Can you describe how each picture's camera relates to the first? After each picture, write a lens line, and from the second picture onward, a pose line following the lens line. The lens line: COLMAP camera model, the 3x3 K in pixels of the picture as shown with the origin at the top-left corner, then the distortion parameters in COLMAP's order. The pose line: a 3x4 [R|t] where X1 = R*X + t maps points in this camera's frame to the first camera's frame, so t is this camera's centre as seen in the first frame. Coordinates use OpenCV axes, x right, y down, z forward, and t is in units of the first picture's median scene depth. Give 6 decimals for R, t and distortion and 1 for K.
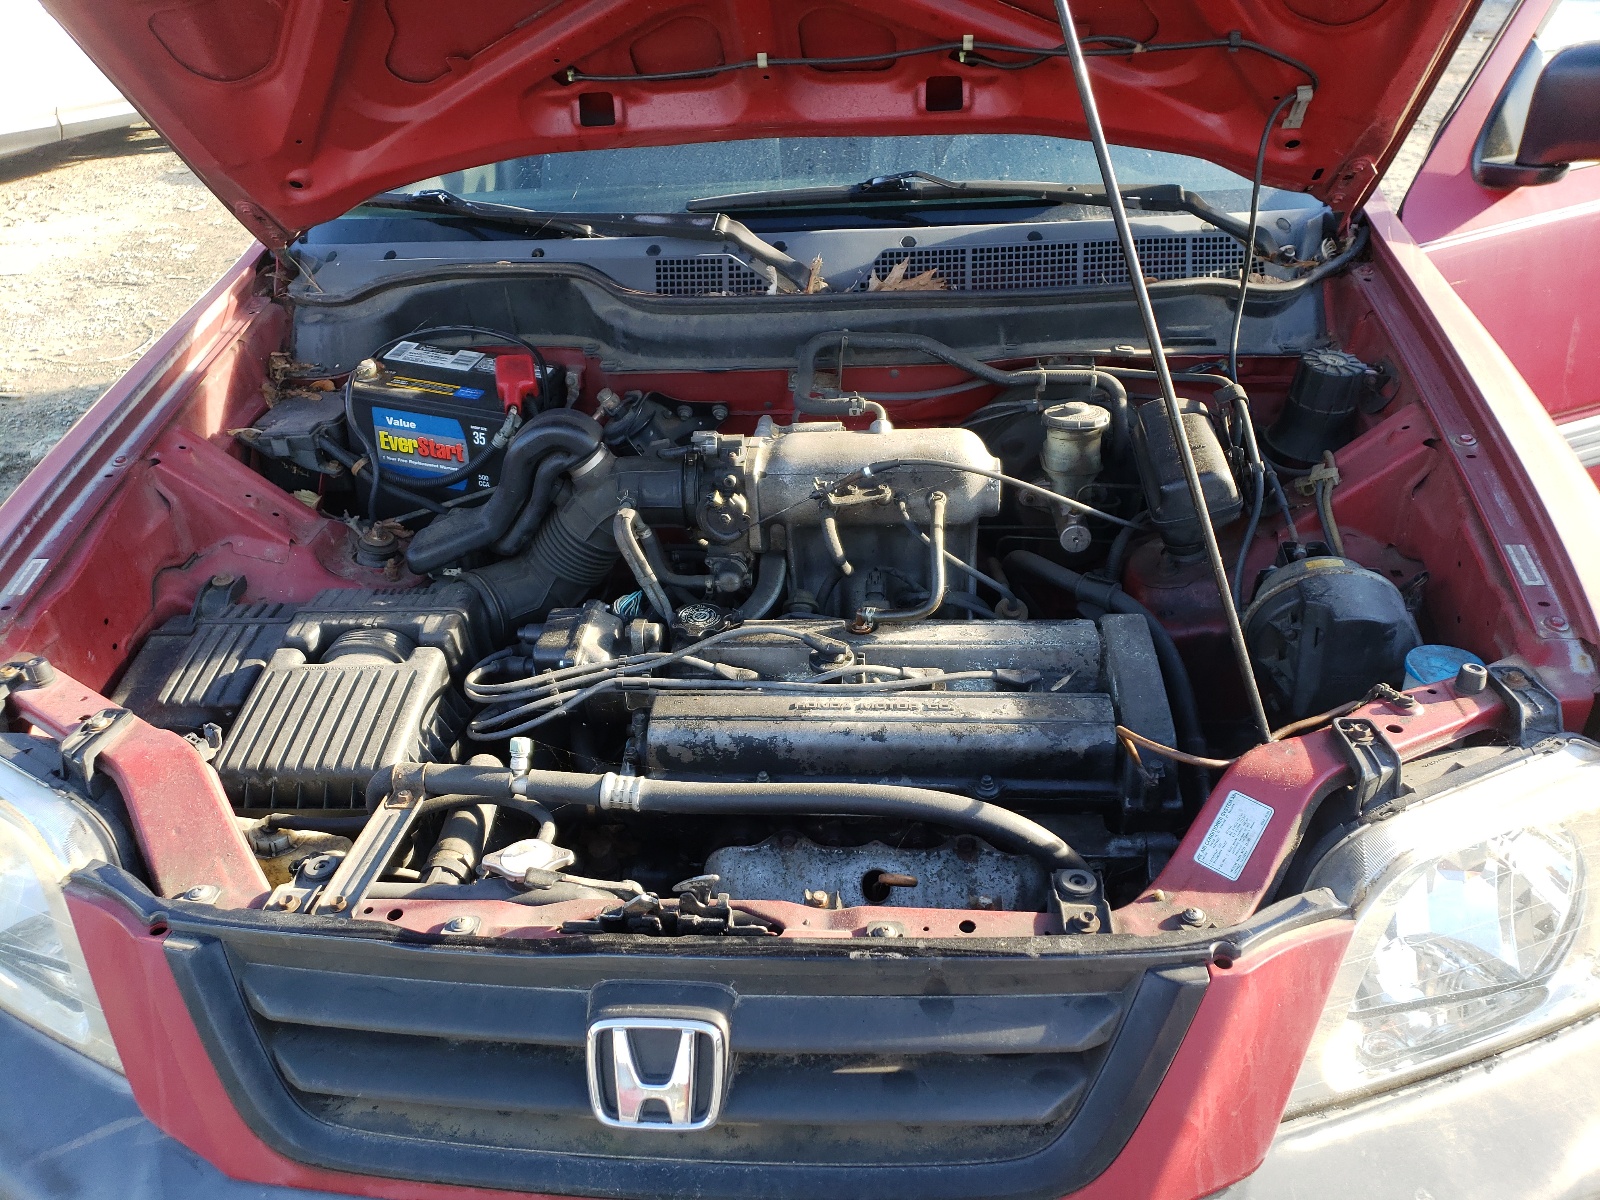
lens RADIAL K [[1124.7, 0, 800.0], [0, 1124.7, 600.0], [0, 0, 1]] dist [0.005109, -0.000794]
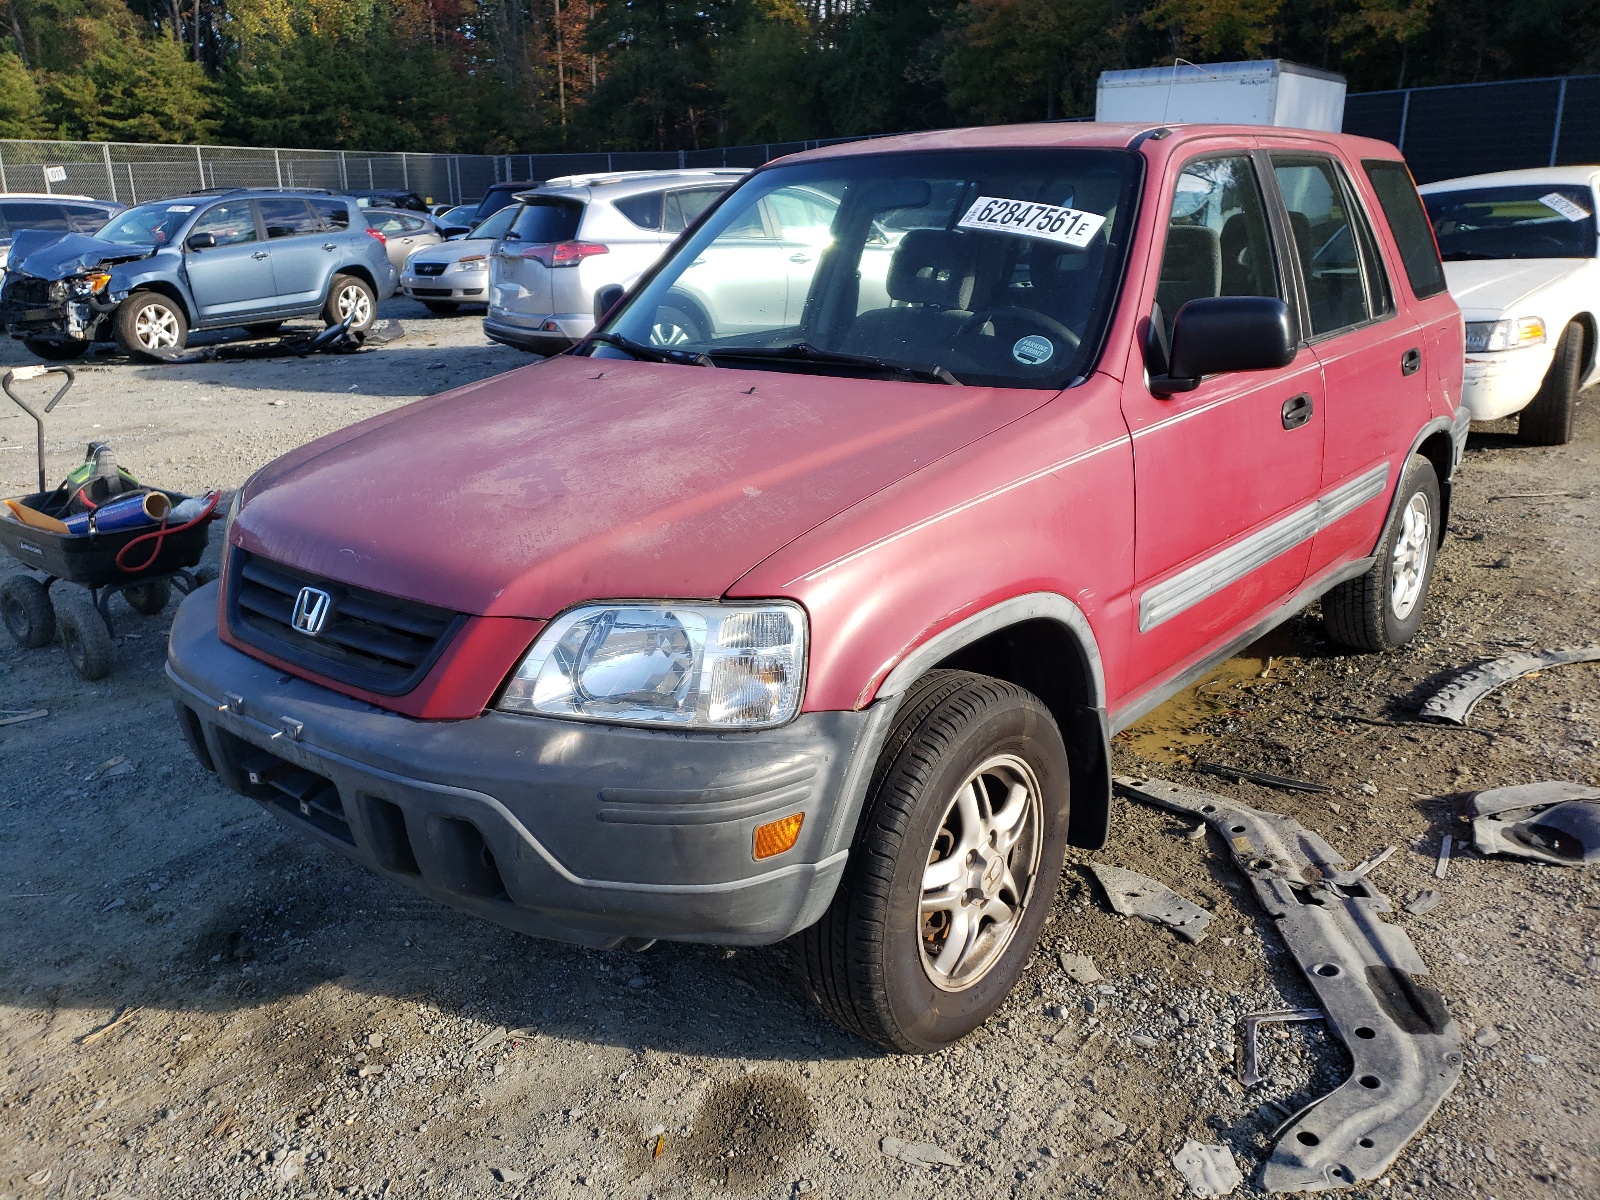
lens RADIAL K [[1124.7, 0, 800.0], [0, 1124.7, 600.0], [0, 0, 1]] dist [0.005109, -0.000794]
pose [[0.855192, 0.198268, -0.478891, 1.023410], [-0.293674, 0.946678, -0.132497, 0.208393], [0.427086, 0.253948, 0.867818, -0.370472]]
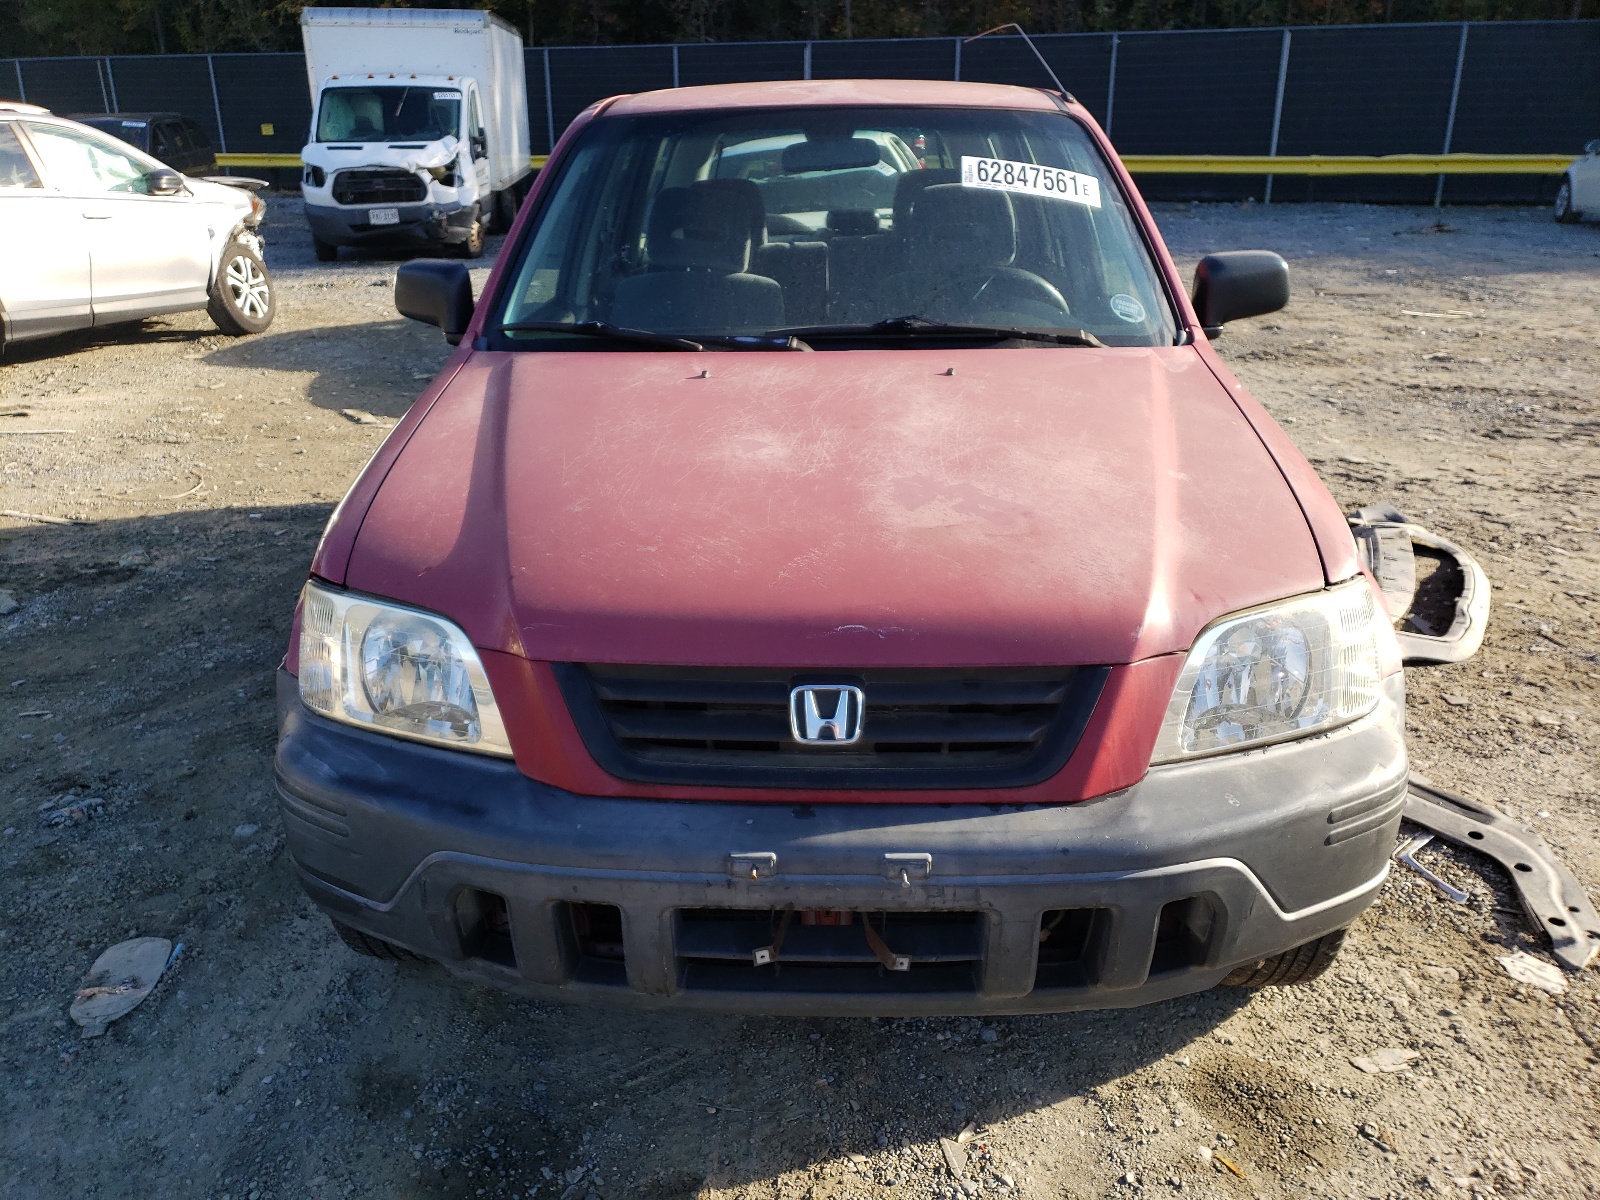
lens RADIAL K [[1124.7, 0, 800.0], [0, 1124.7, 600.0], [0, 0, 1]] dist [0.005109, -0.000794]
pose [[0.997594, 0.016591, 0.067308, -0.155006], [-0.004039, 0.983199, -0.182494, 0.293144], [-0.069204, 0.181783, 0.980900, -0.450471]]
